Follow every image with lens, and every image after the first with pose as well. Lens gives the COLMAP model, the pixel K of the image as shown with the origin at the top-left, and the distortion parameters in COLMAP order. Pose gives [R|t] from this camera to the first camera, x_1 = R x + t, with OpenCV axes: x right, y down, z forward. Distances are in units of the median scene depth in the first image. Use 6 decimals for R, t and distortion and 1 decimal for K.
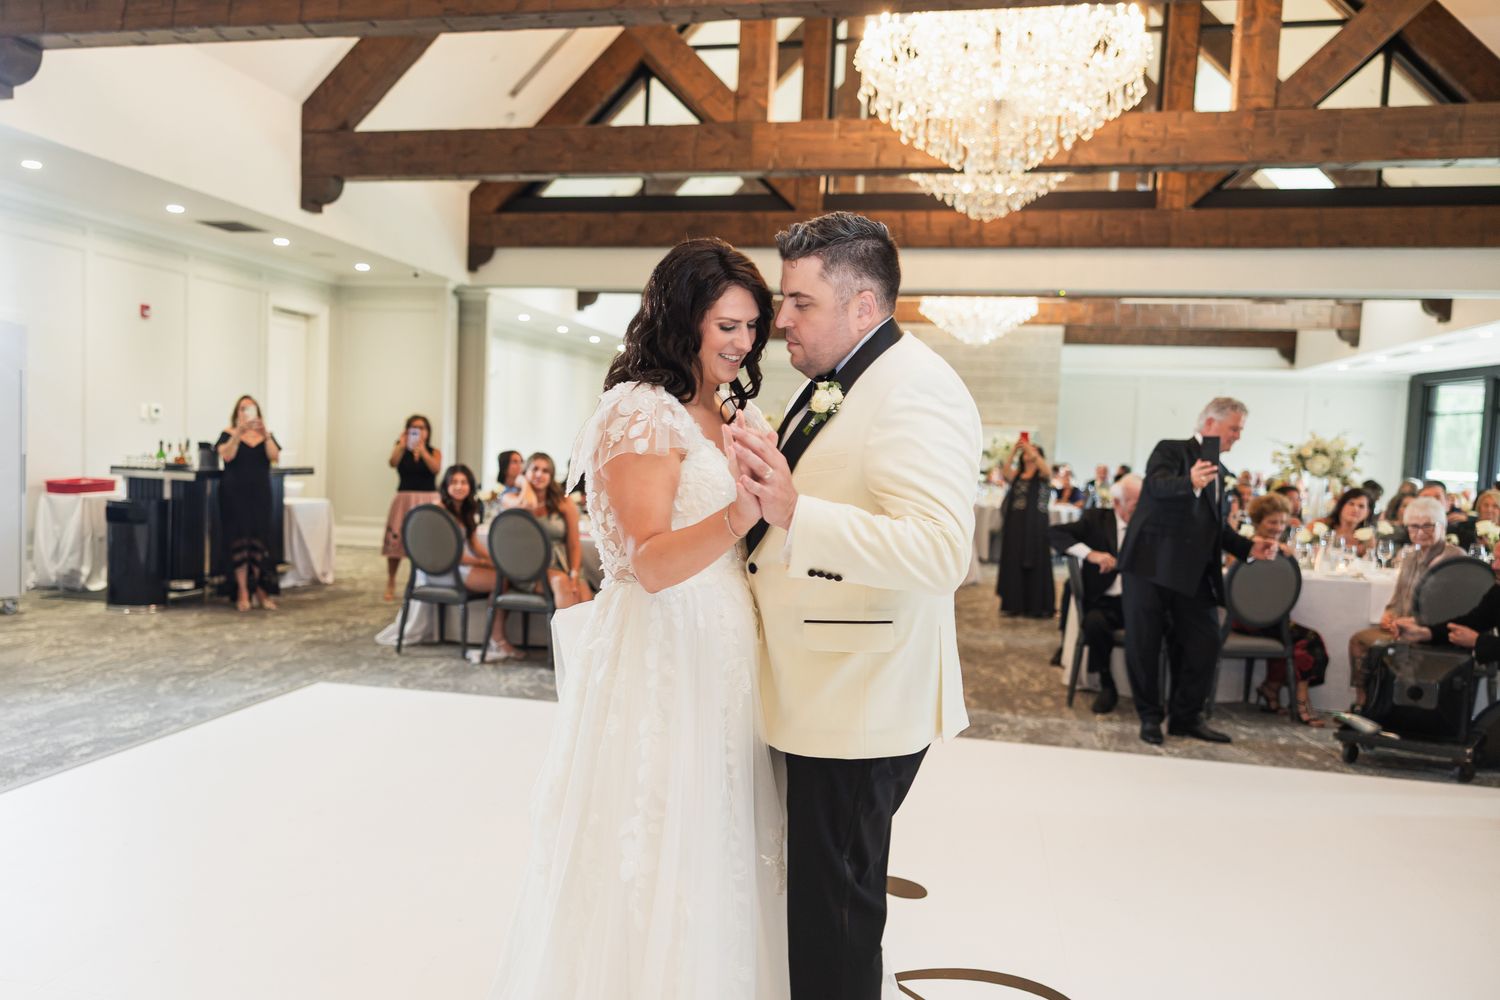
lens RADIAL K [[1275.7, 0, 673.1], [0, 1275.7, 539.8], [0, 0, 1]] dist [-0.007638, -0.013199]
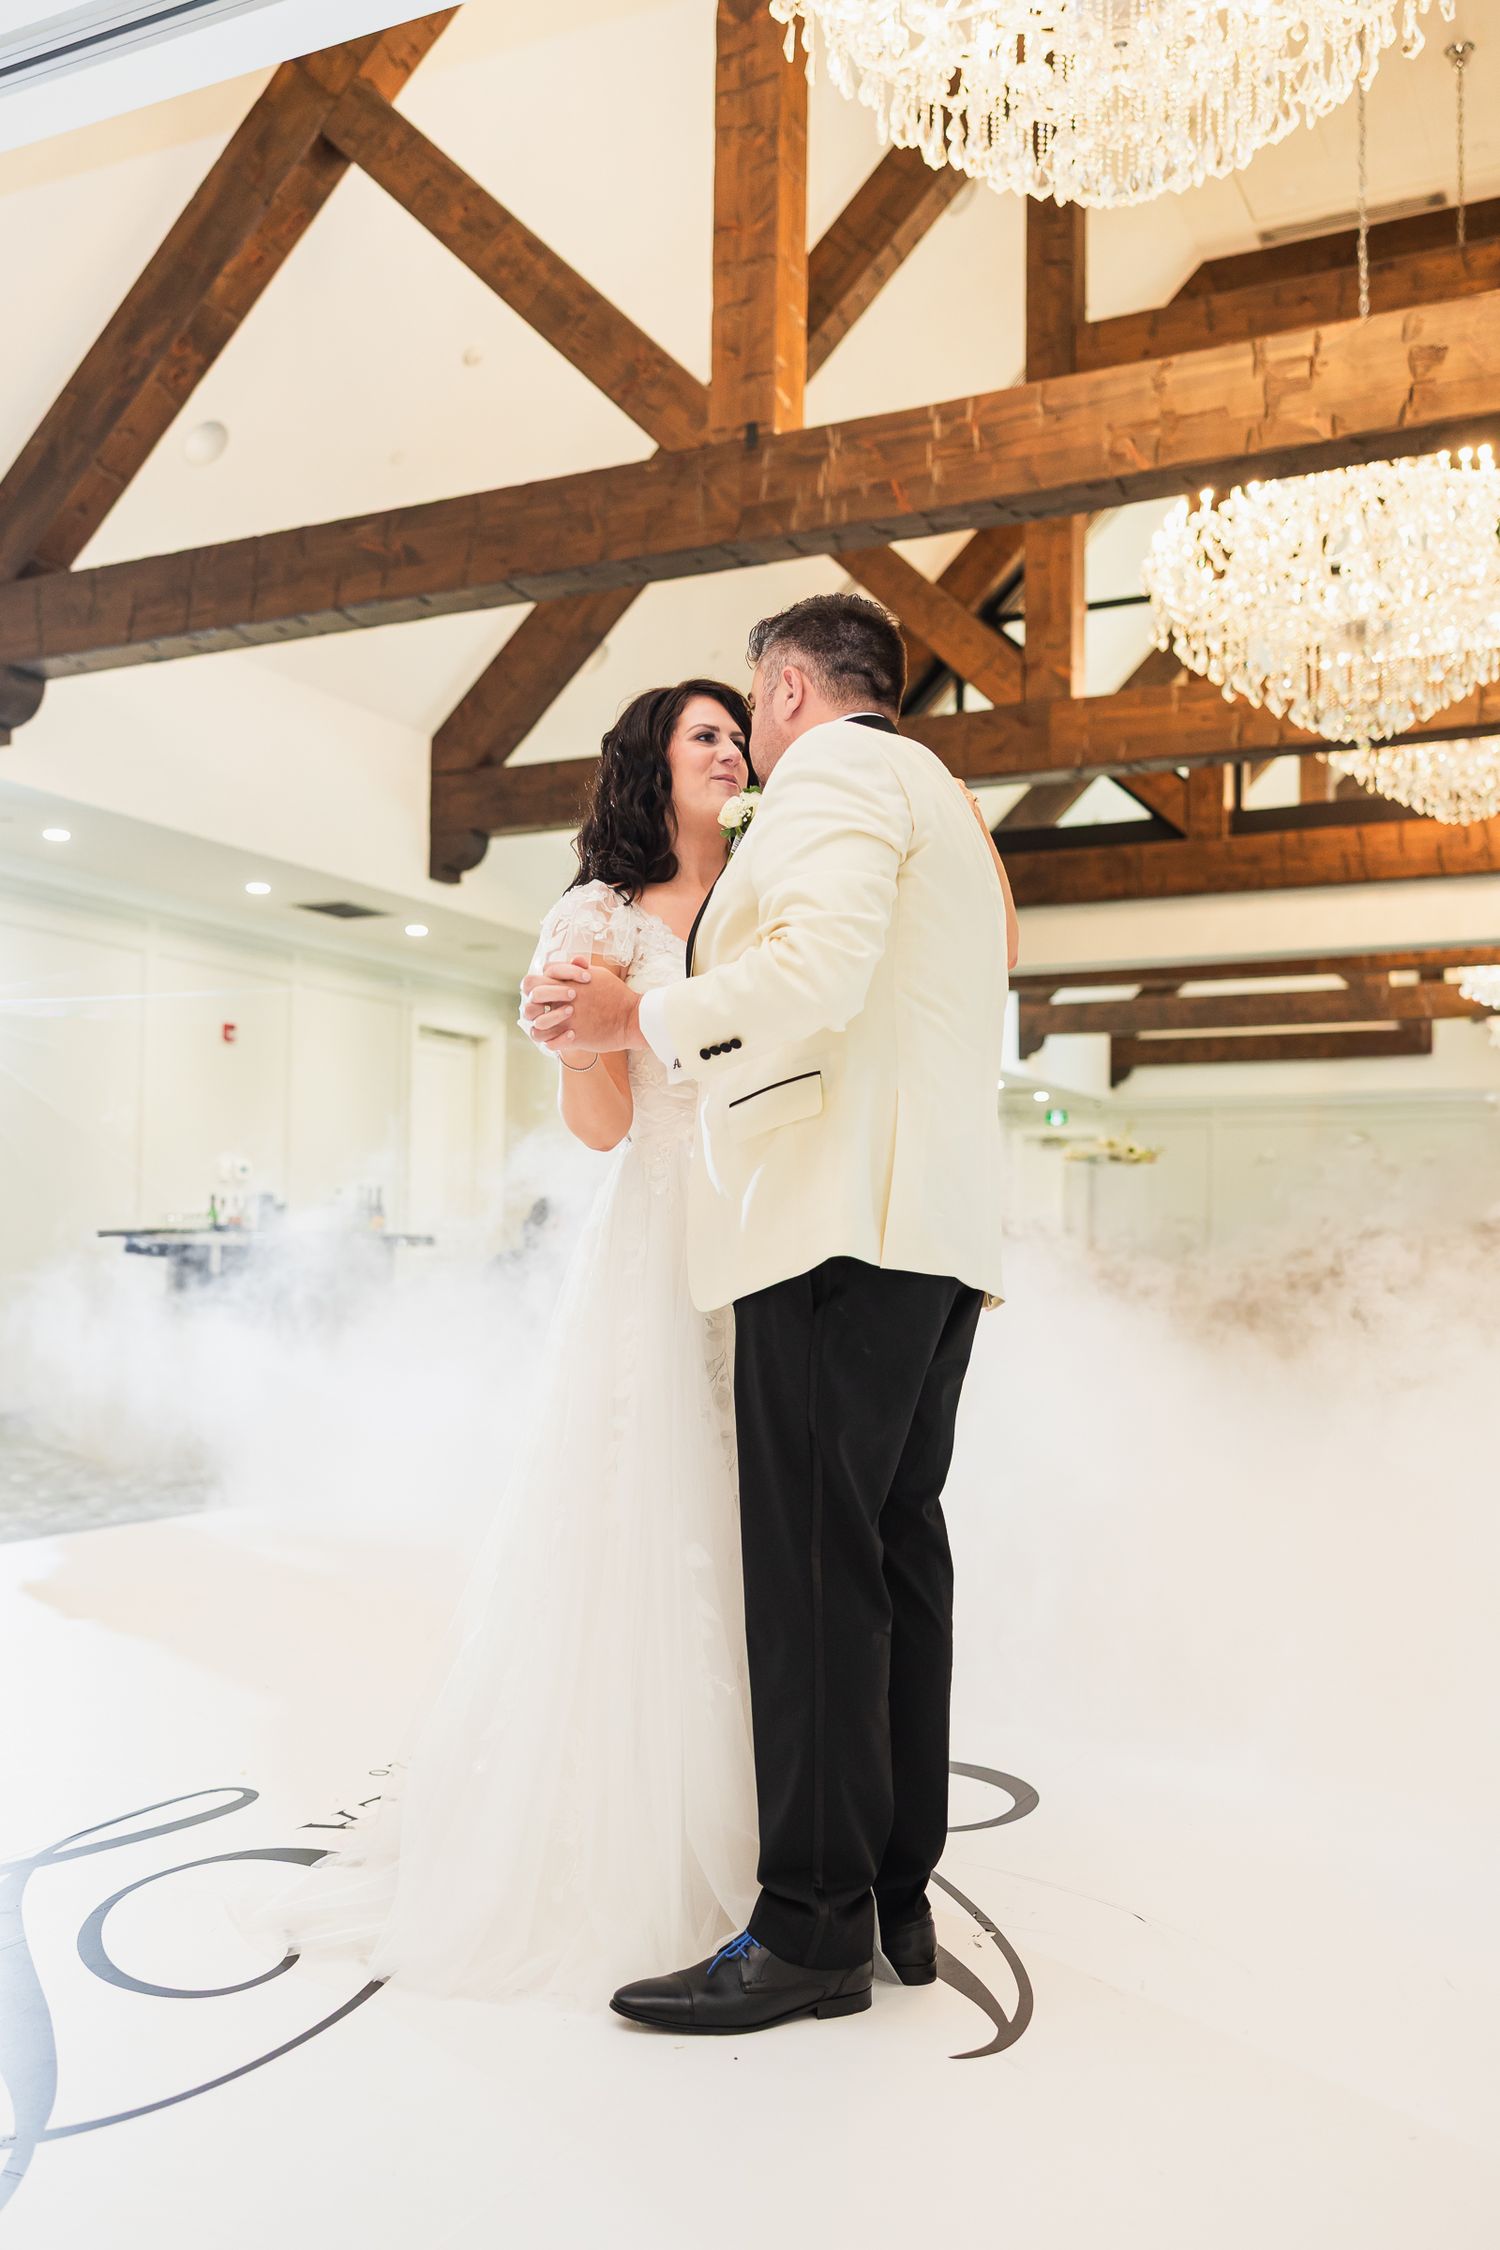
lens RADIAL K [[2022.0, 0, 676.5], [0, 2022.0, 1135.2], [0, 0, 1]] dist [-0.000017, -0.002509]
pose [[0.969850, -0.041071, -0.240219, 0.110011], [0.006596, 0.989760, -0.142591, 0.045613], [0.243615, 0.136707, 0.960189, -0.035995]]
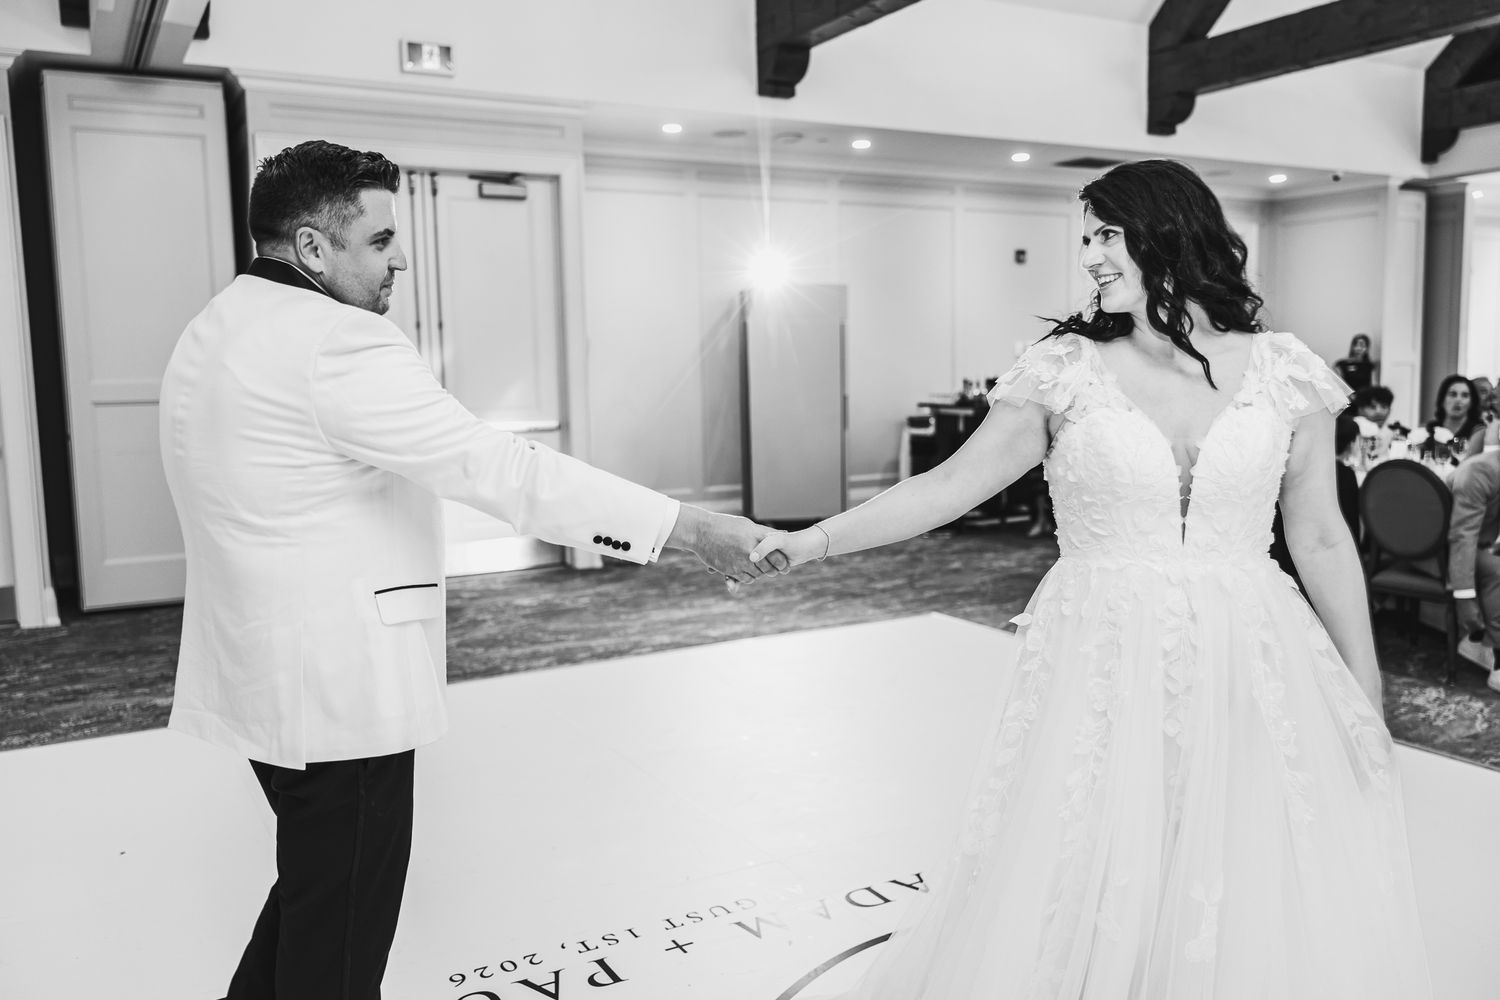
lens RADIAL K [[1237.1, 0, 750.0], [0, 1237.1, 500.0], [0, 0, 1]] dist [0.001063, 0.000235]
pose [[0.675700, 0.033216, -0.736428, 0.212755], [-0.011164, 0.999331, 0.034831, -0.008591], [0.737092, -0.015314, 0.675619, 0.129476]]
